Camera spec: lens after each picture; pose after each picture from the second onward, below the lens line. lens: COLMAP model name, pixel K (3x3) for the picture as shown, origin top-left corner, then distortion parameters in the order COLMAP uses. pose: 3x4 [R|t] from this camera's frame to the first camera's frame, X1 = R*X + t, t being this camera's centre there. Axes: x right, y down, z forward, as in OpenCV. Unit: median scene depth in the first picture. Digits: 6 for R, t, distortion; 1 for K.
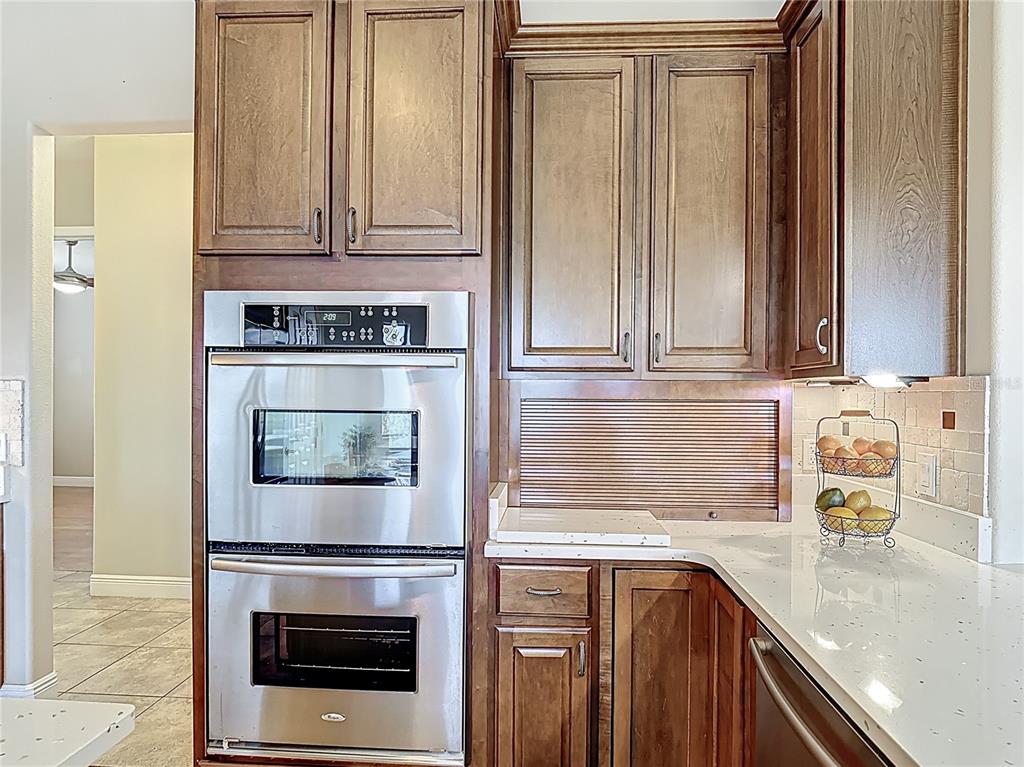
lens RADIAL K [[564.6, 0, 518.5], [0, 564.6, 403.3], [0, 0, 1]] dist [-0.004895, -0.001966]
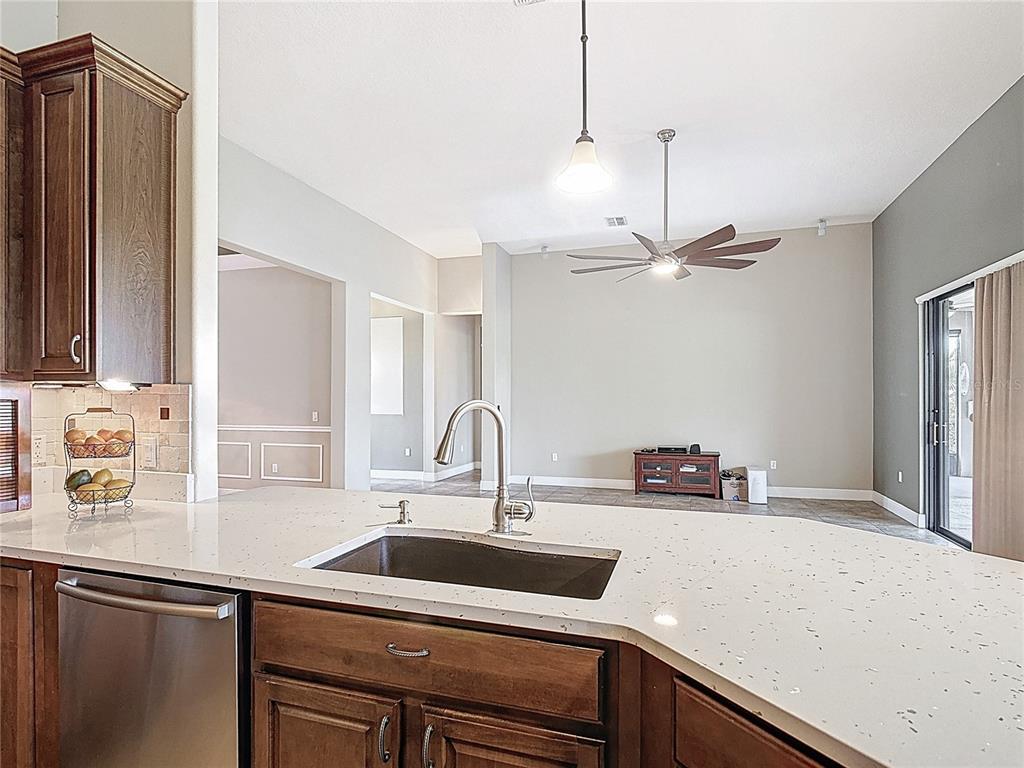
lens RADIAL K [[564.6, 0, 518.5], [0, 564.6, 403.8], [0, 0, 1]] dist [-0.004895, -0.001966]
pose [[0.258638, -0.005976, 0.965956, -0.409137], [0.006655, 0.999968, 0.004405, 0.004172], [-0.965951, 0.005289, 0.258669, -0.269548]]
